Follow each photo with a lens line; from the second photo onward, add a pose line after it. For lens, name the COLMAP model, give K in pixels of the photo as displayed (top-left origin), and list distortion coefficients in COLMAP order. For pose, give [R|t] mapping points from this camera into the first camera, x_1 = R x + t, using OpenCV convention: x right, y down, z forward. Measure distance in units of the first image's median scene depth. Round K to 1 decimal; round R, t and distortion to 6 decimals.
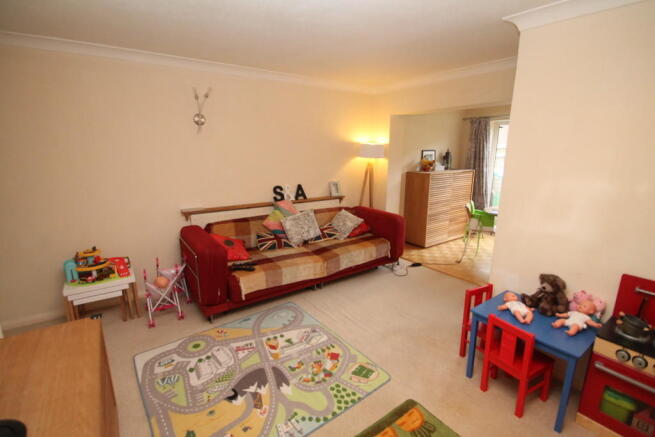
lens RADIAL K [[309.8, 0, 328.9], [0, 309.8, 219.0], [0, 0, 1]] dist [0.000367, 0.000013]
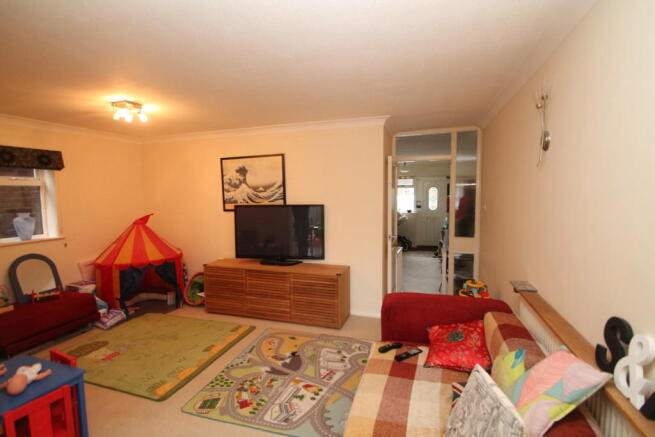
lens RADIAL K [[309.8, 0, 327.9], [0, 309.8, 219.1], [0, 0, 1]] dist [0.000367, 0.000013]
pose [[-0.805905, 0.052269, -0.589734, 0.359894], [-0.129138, 0.956591, 0.261259, -0.409728], [0.577790, 0.286707, -0.764172, 1.788837]]
